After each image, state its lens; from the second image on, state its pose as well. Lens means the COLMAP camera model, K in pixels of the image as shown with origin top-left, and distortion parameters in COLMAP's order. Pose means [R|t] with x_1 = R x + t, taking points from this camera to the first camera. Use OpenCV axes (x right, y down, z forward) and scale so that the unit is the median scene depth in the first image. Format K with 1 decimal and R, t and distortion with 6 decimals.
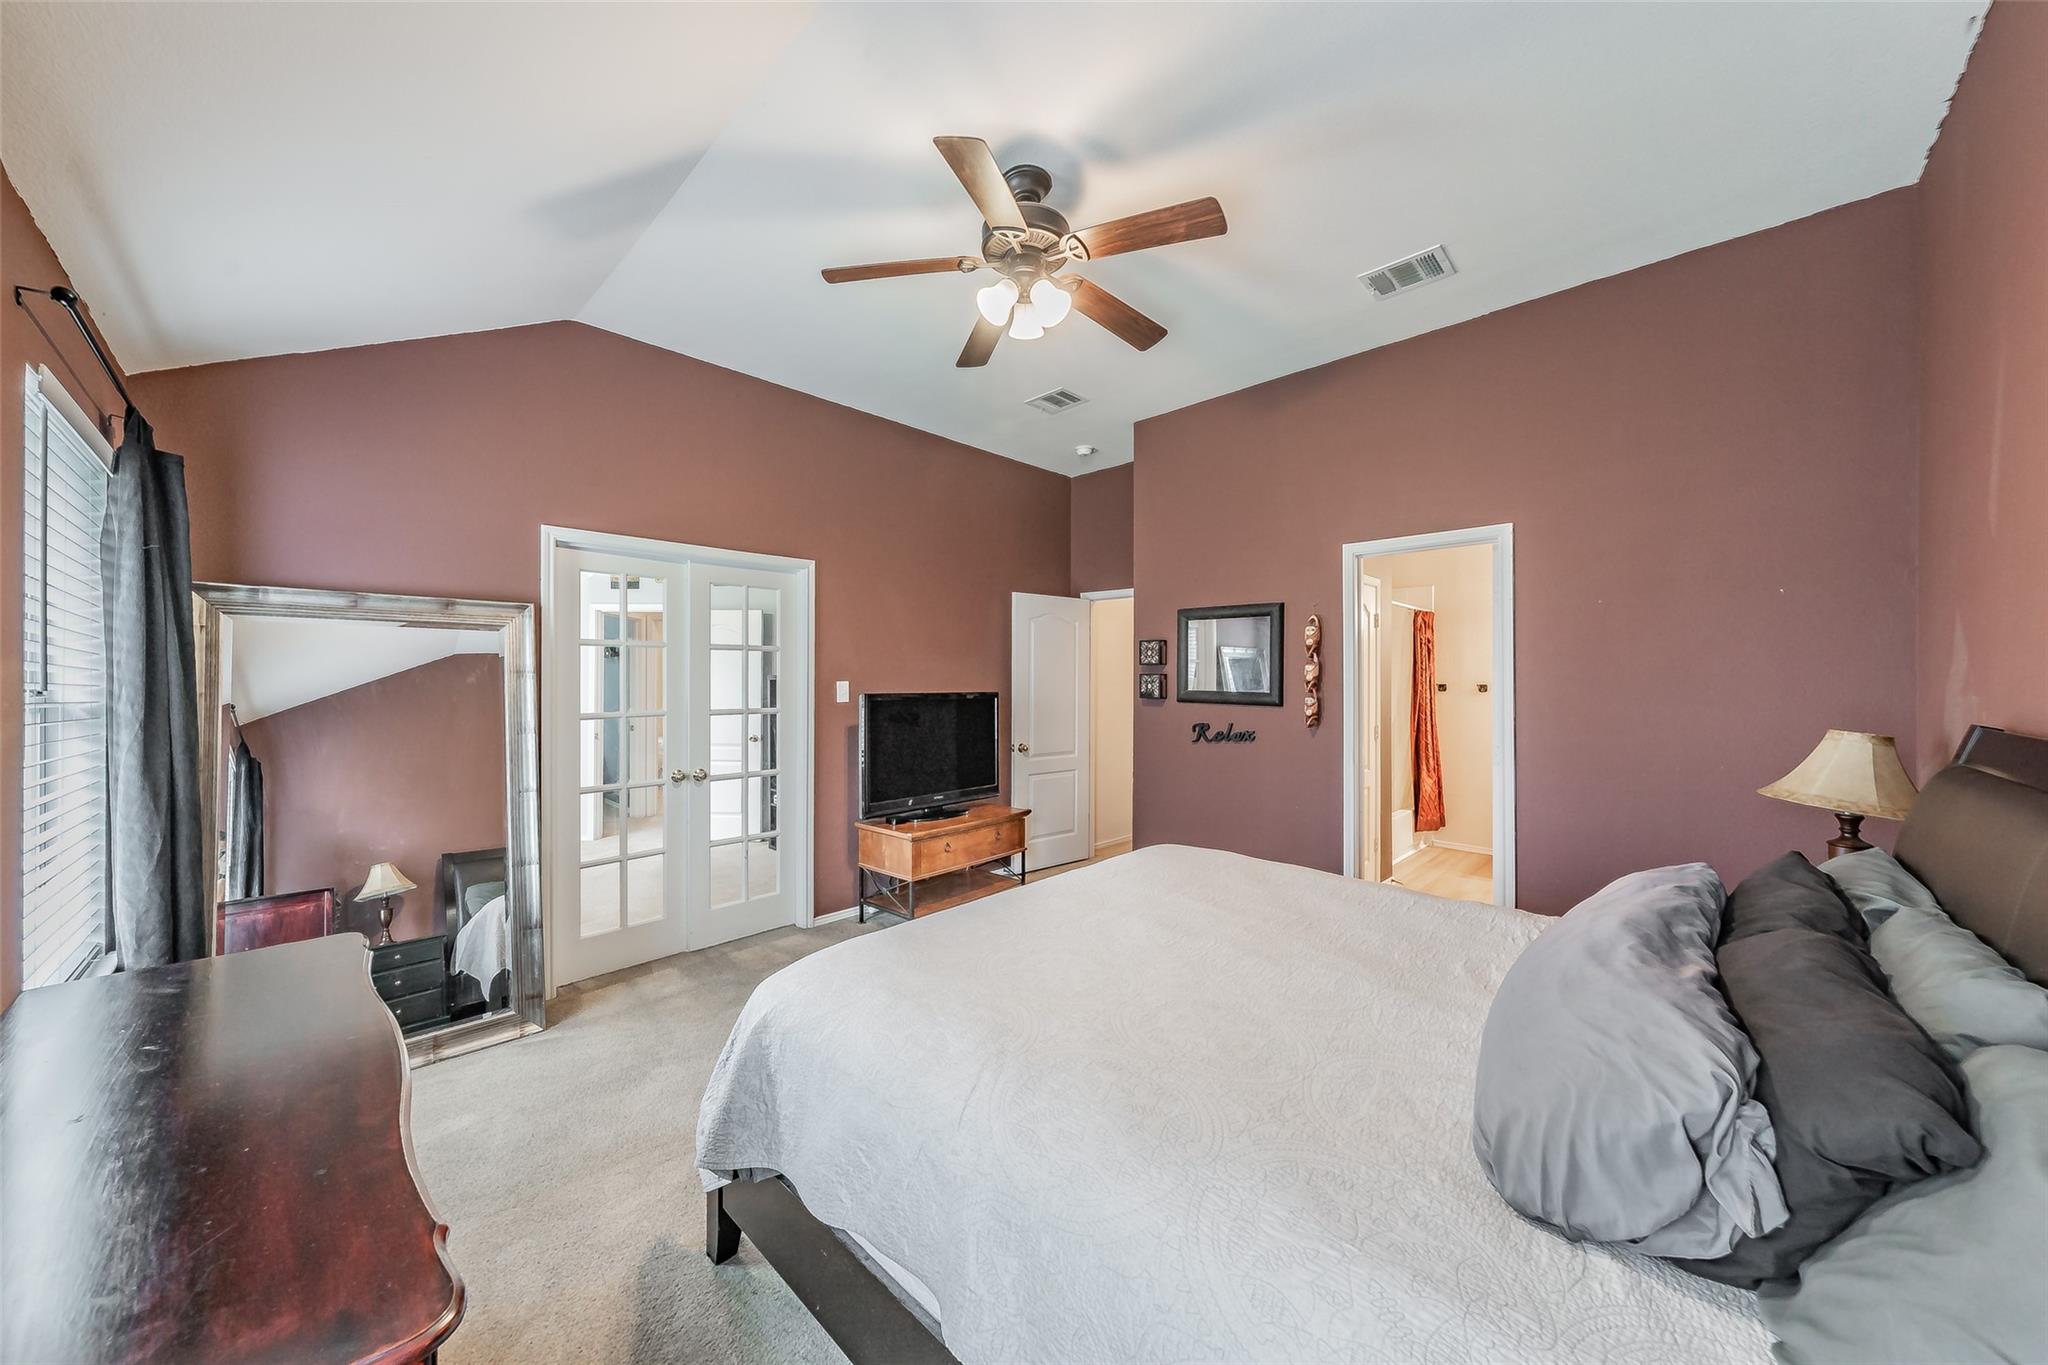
lens RADIAL K [[706.1, 0, 1032.2], [0, 706.1, 678.5], [0, 0, 1]] dist [-0.007539, -0.000194]
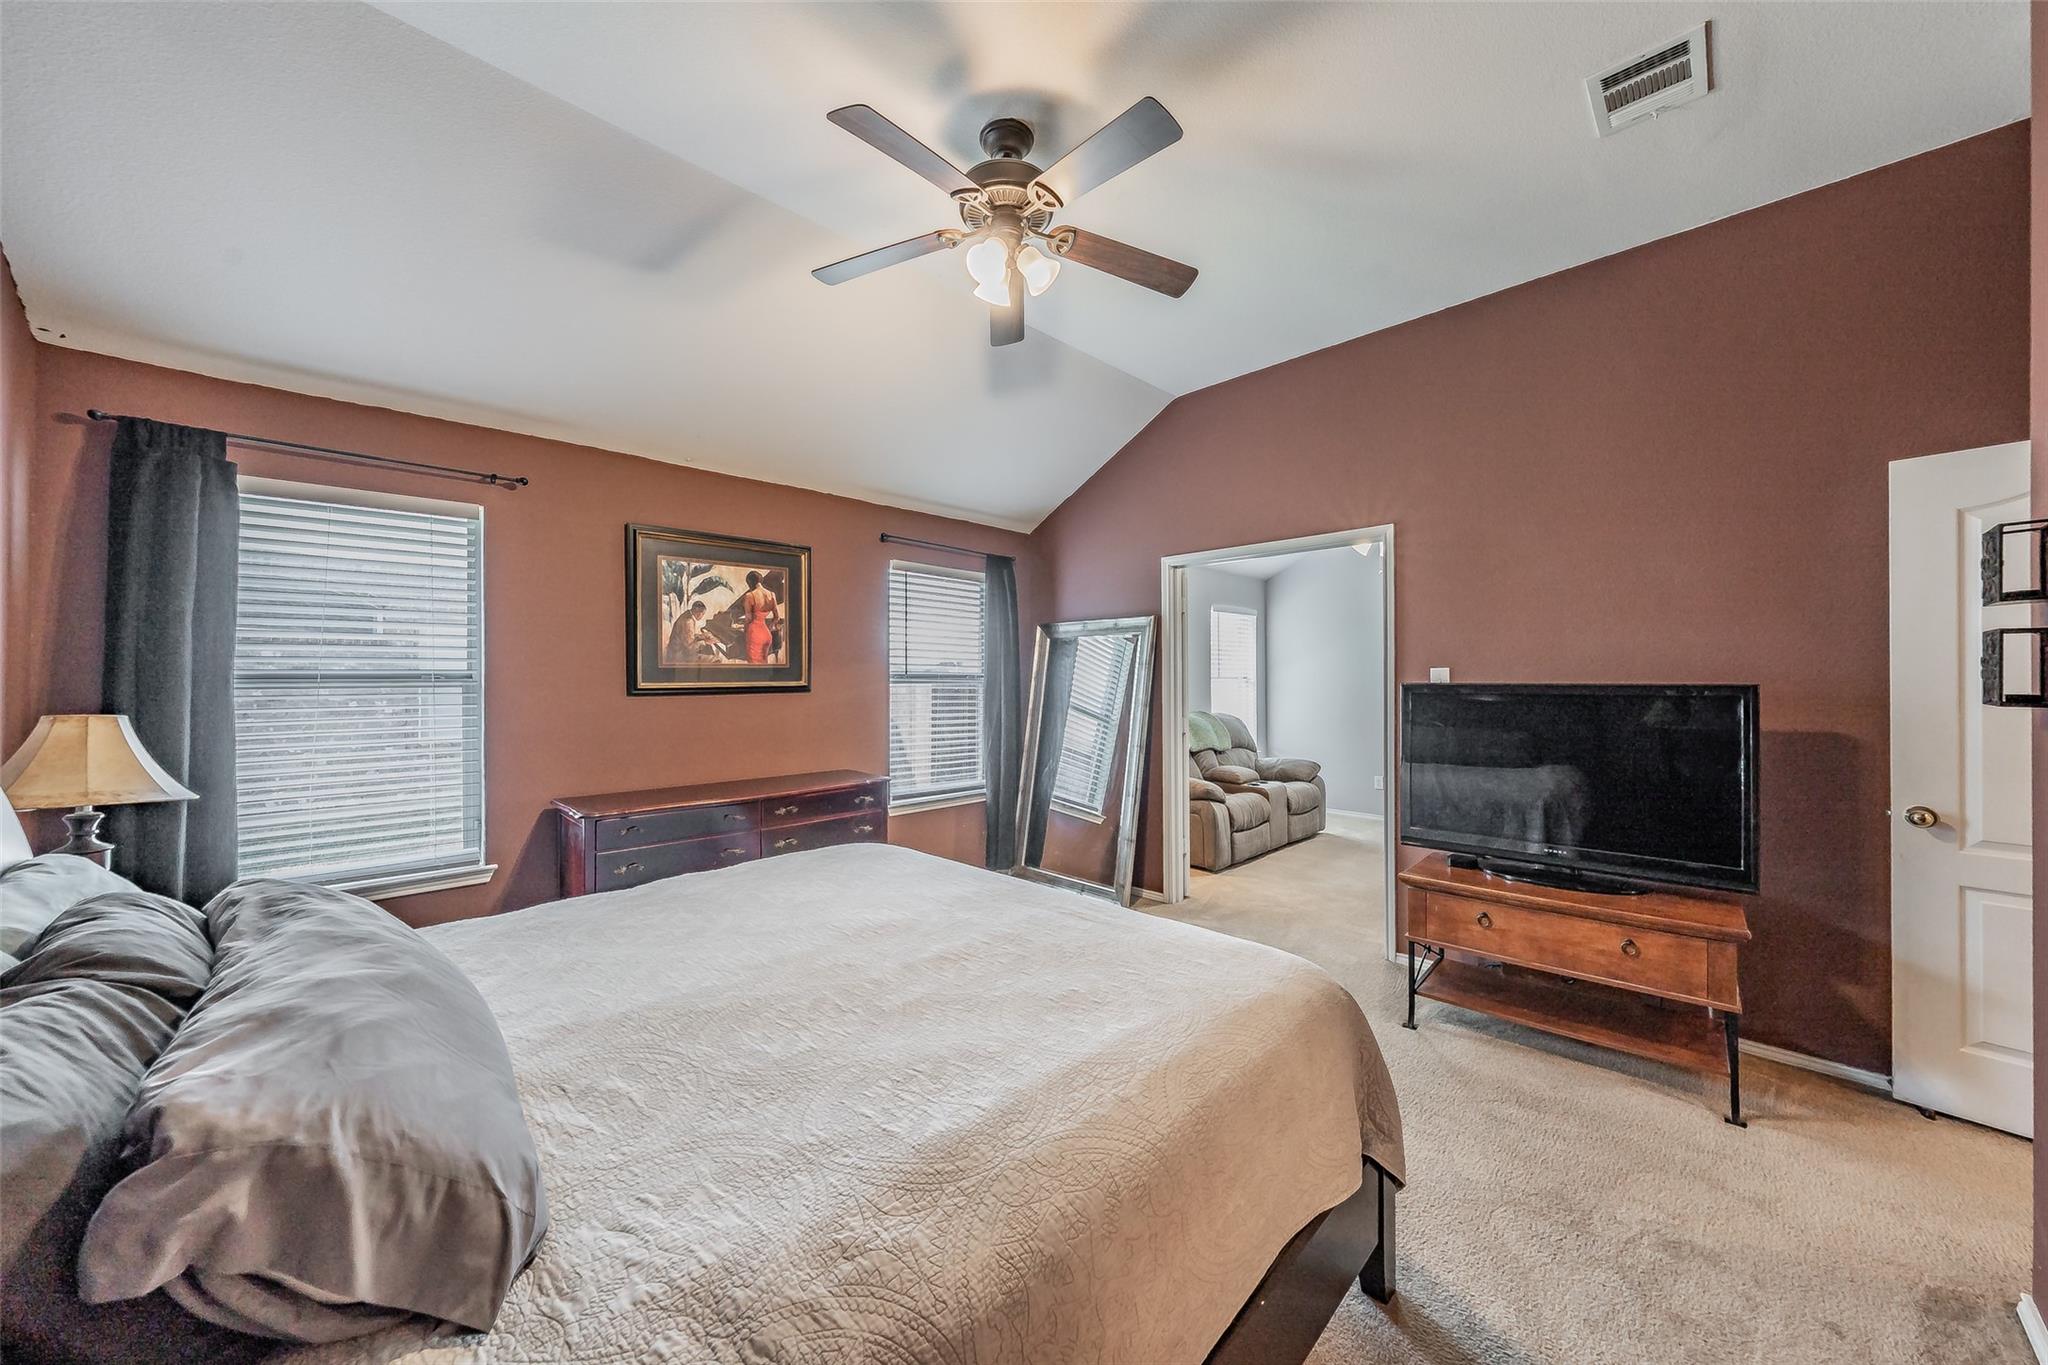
lens RADIAL K [[706.1, 0, 1032.8], [0, 706.1, 681.7], [0, 0, 1]] dist [-0.007539, -0.000194]
pose [[-0.013625, 0.006902, -0.999883, 0.532371], [0.007963, 0.999945, 0.006794, 0.011286], [0.999875, -0.007869, -0.013679, 0.588906]]
